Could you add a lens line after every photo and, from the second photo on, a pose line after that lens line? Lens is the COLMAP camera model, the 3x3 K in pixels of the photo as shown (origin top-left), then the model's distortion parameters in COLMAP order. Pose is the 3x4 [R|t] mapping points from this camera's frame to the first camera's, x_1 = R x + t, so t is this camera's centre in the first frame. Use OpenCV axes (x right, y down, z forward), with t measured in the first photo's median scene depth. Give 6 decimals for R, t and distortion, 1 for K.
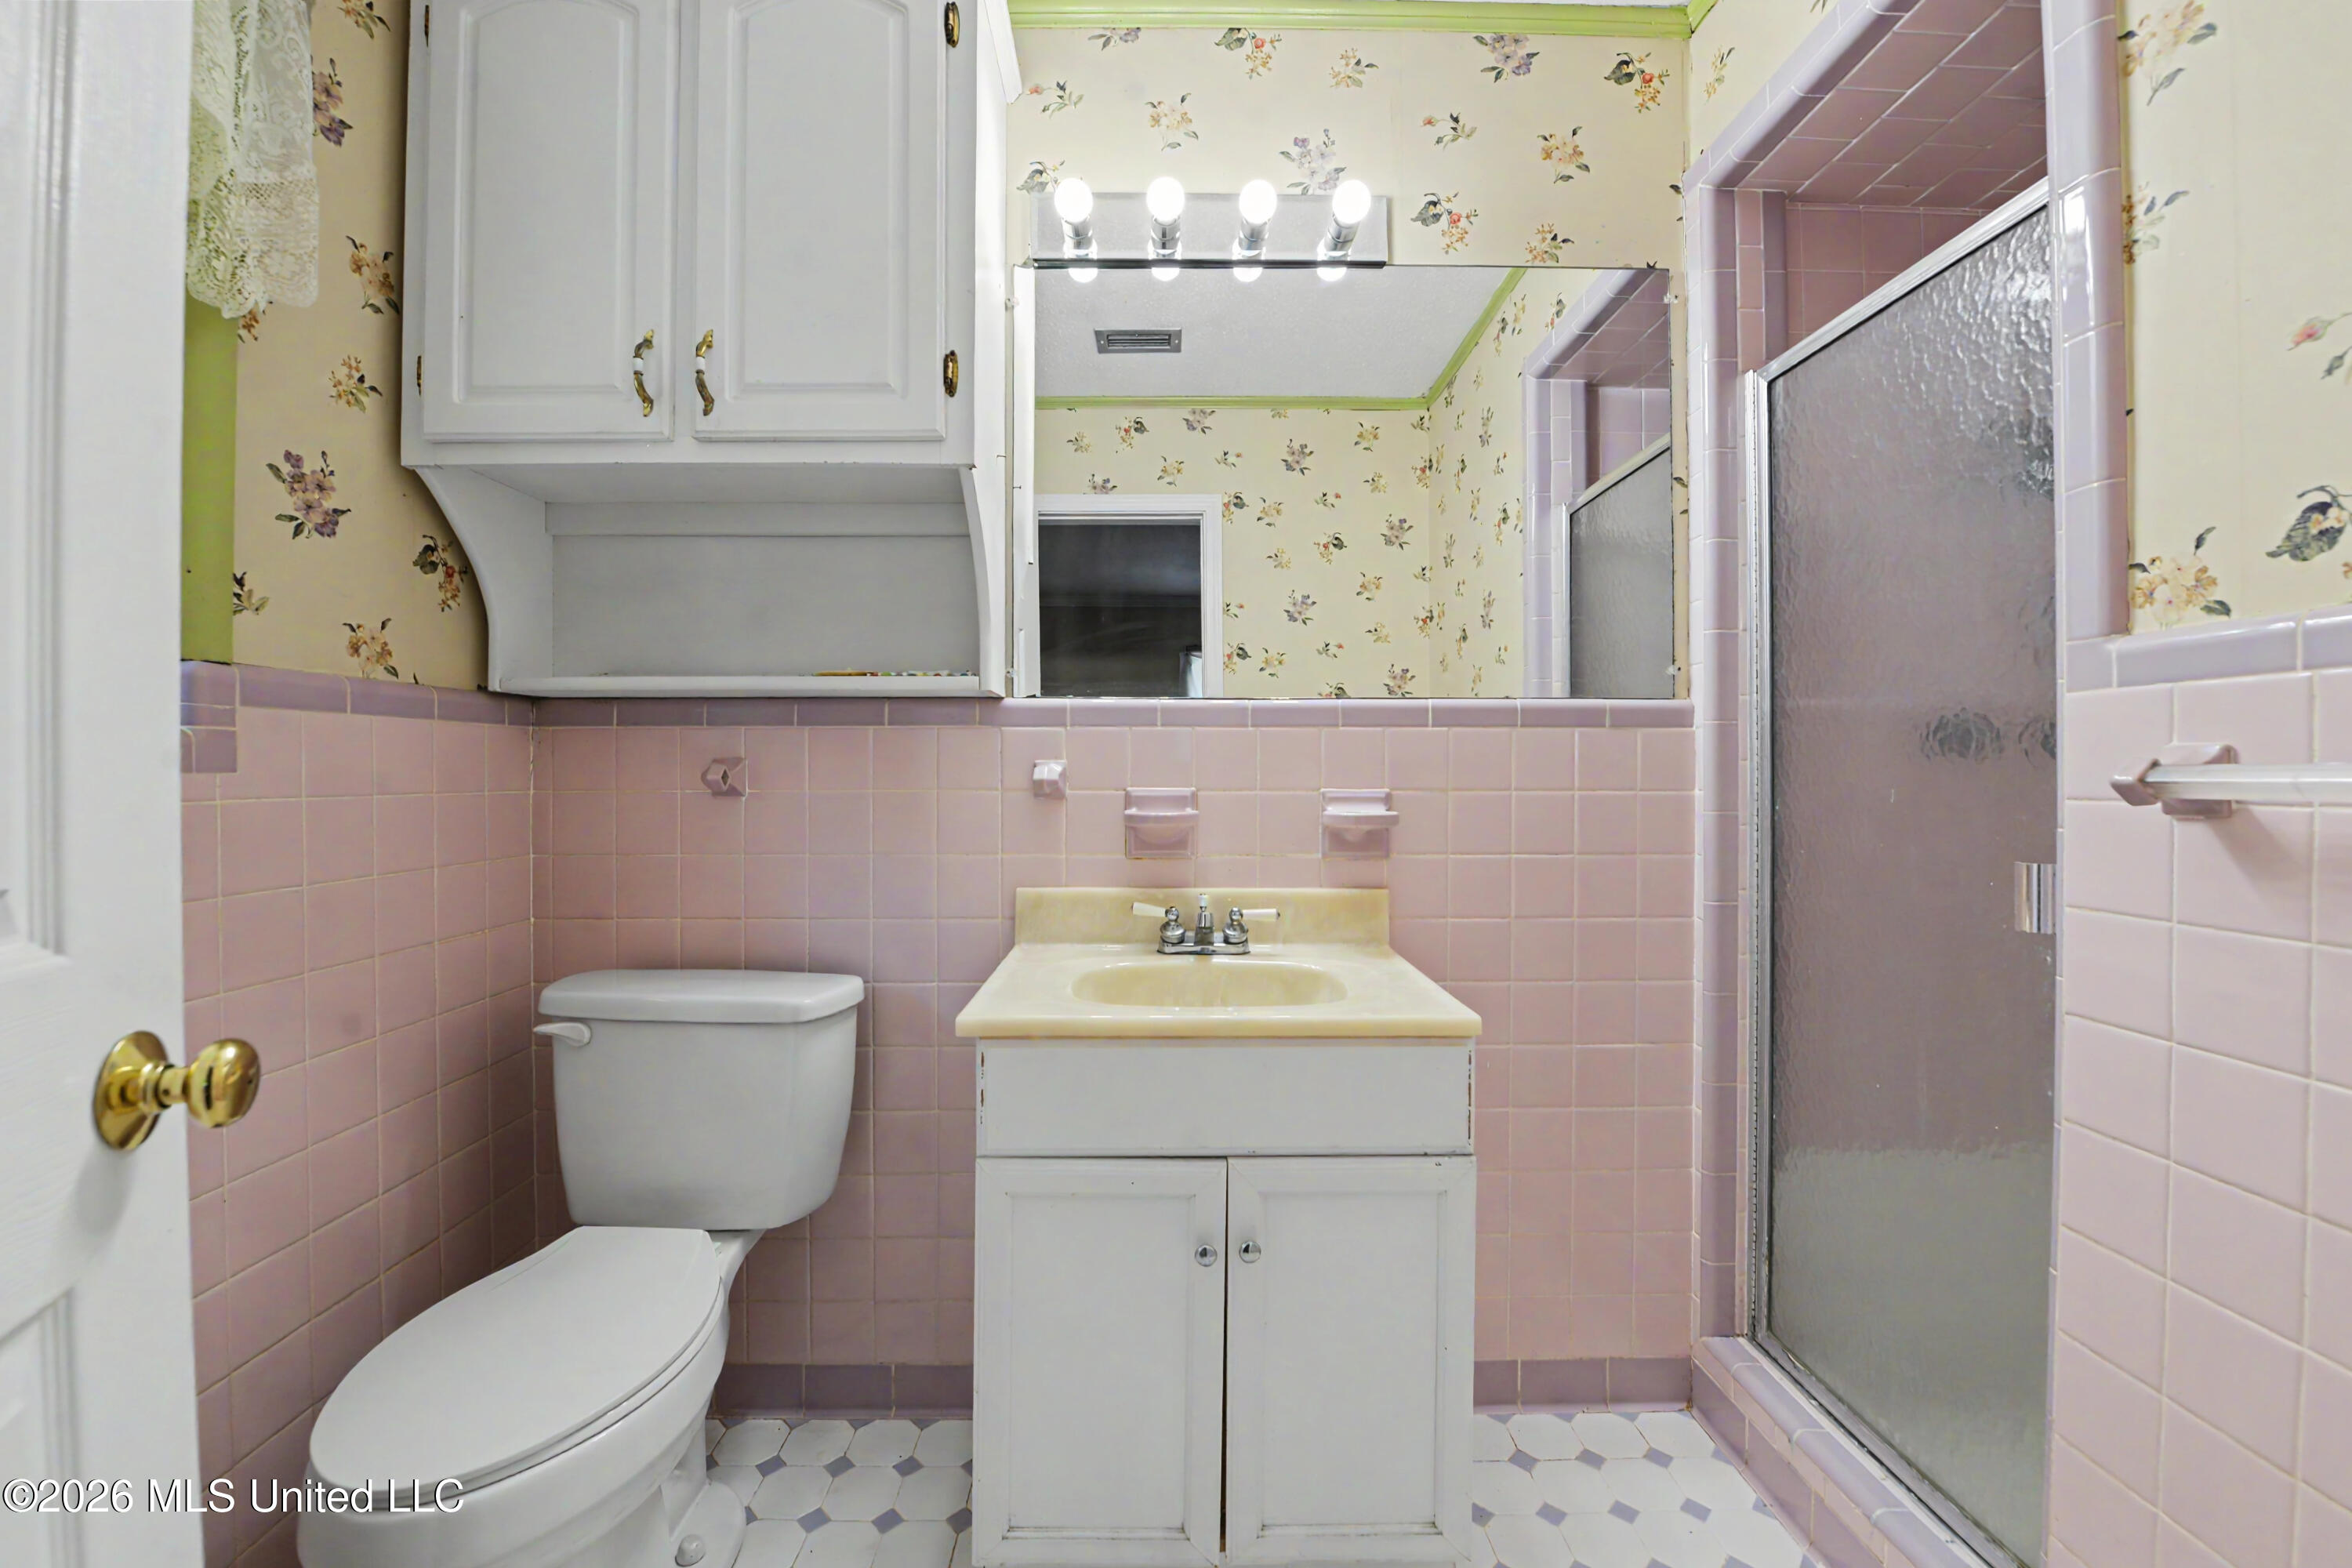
lens RADIAL K [[964.4, 0, 1168.7], [0, 964.4, 768.2], [0, 0, 1]] dist [-0.012217, -0.004415]
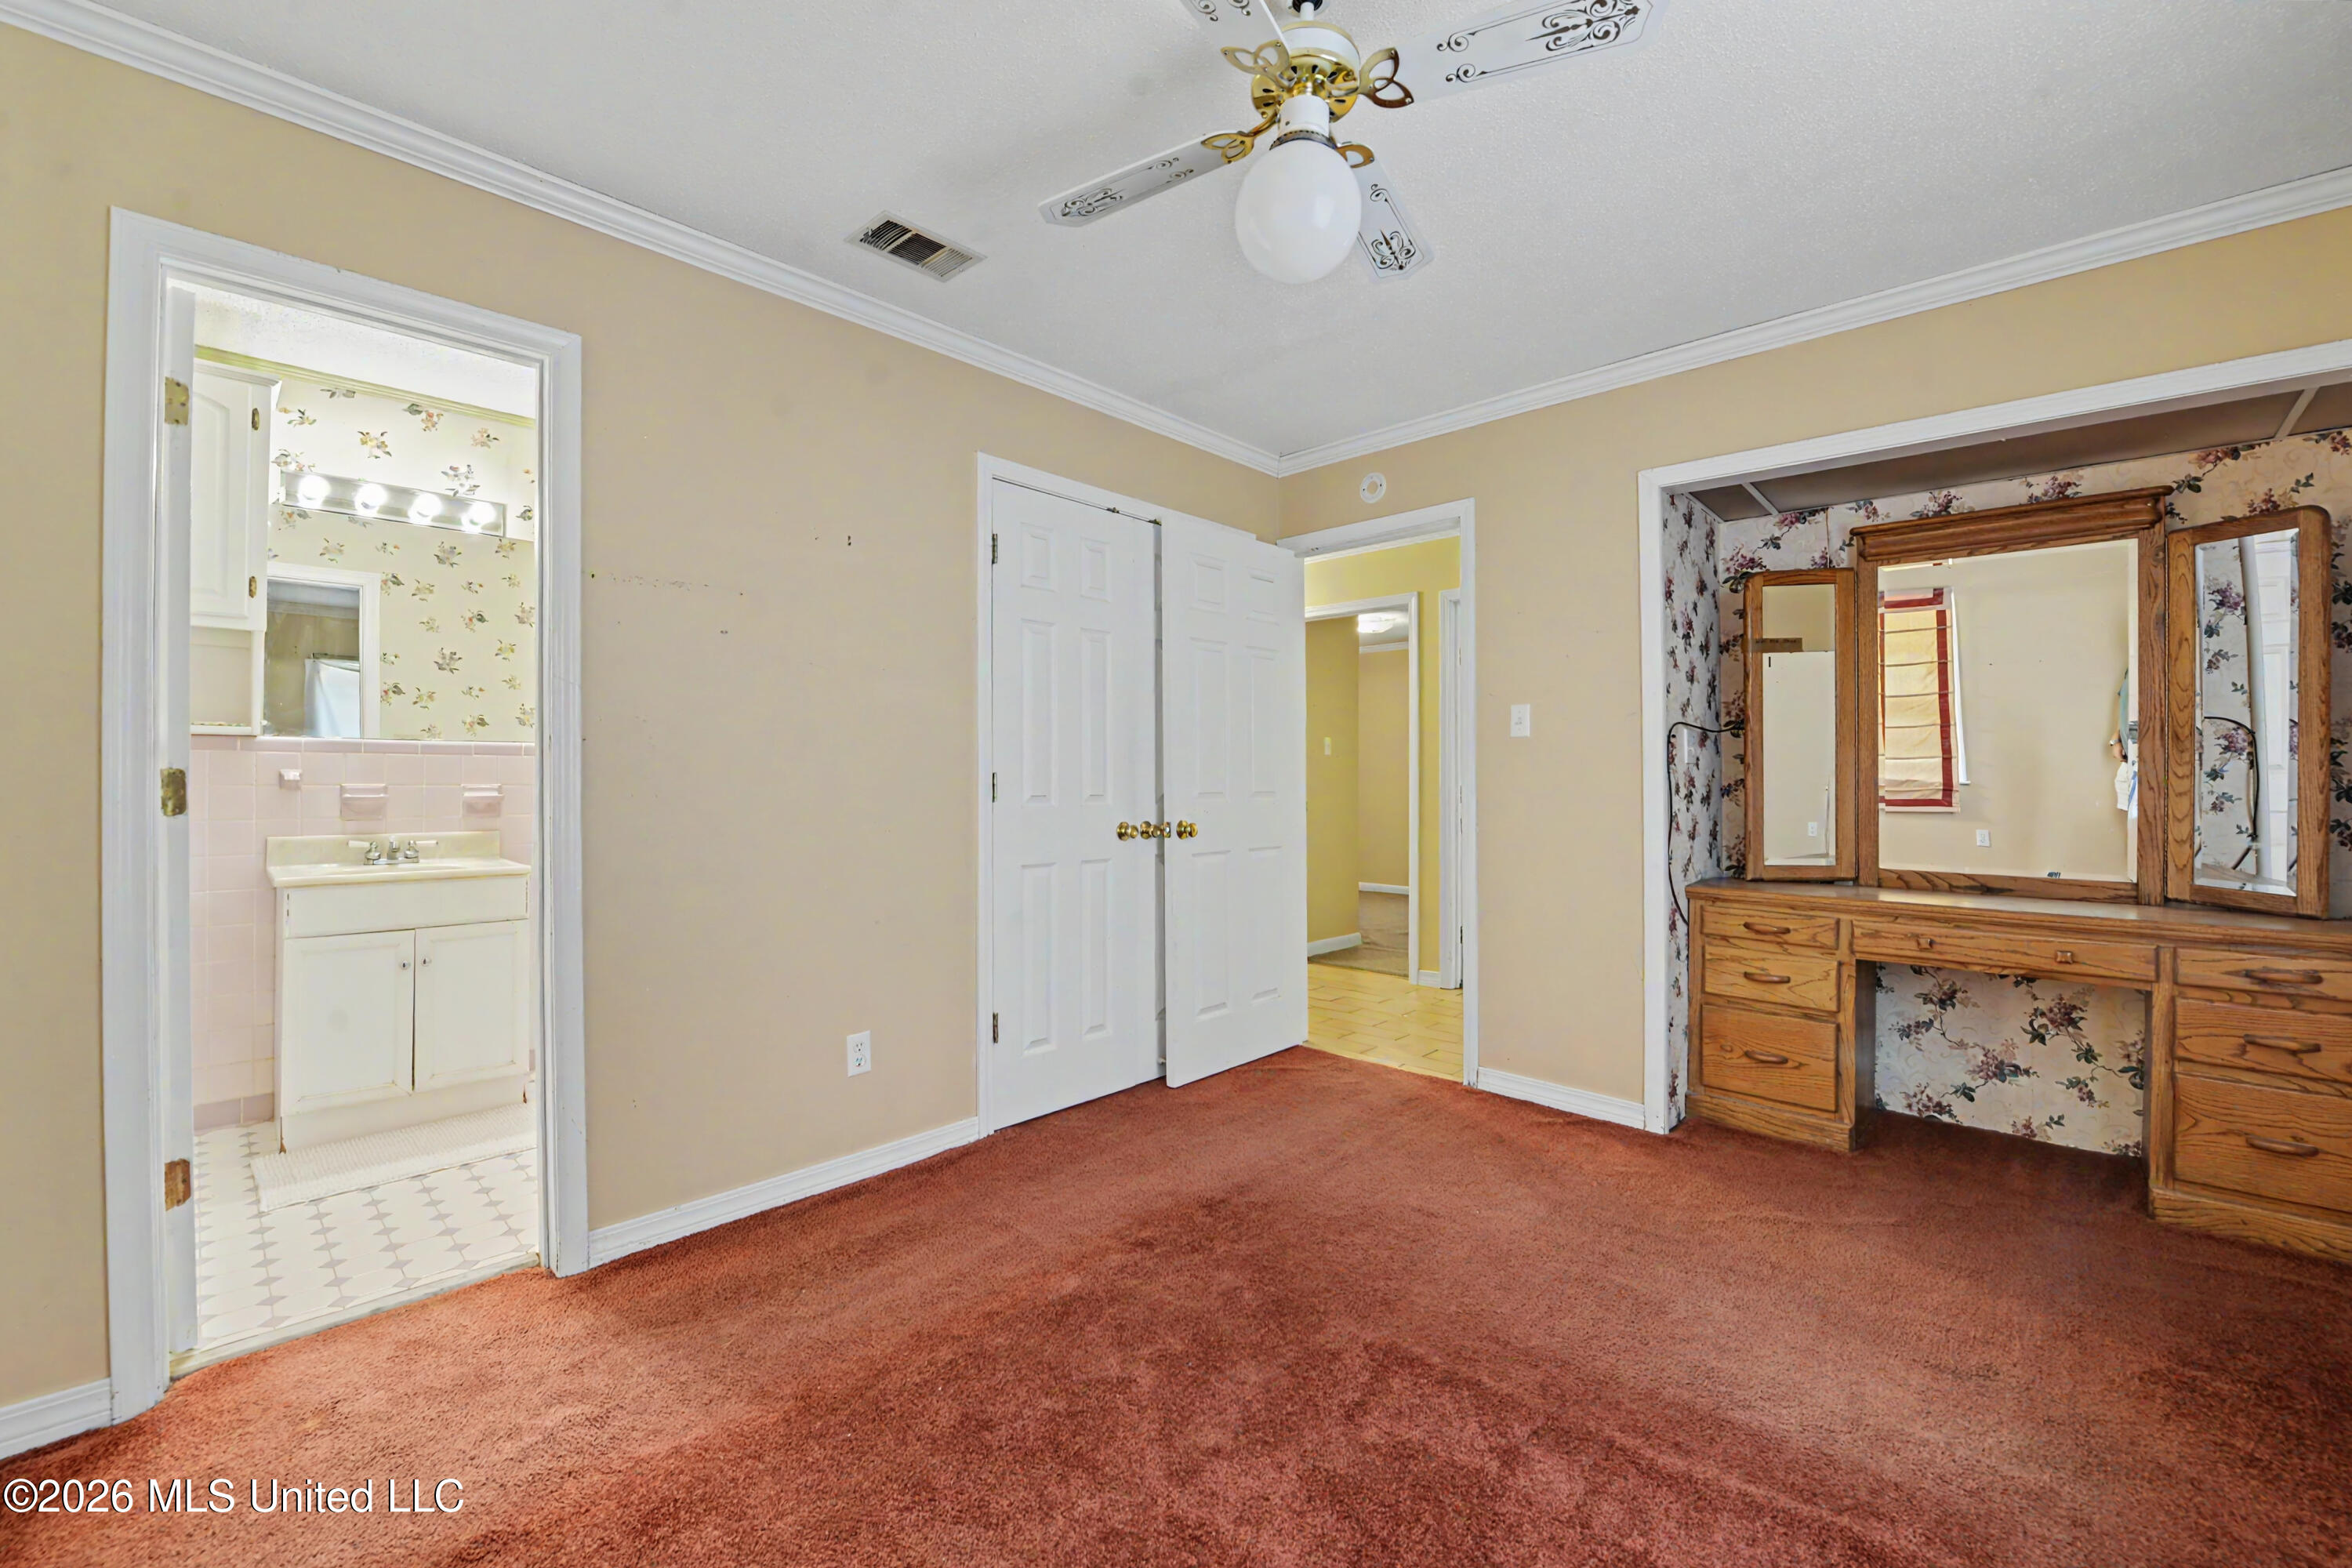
lens RADIAL K [[964.4, 0, 1168.7], [0, 964.4, 768.2], [0, 0, 1]] dist [-0.012217, -0.004415]
pose [[0.707242, 0.007235, 0.706934, -0.225382], [-0.004129, 0.999973, -0.006103, -0.006406], [-0.706959, 0.001397, 0.707253, -1.560375]]
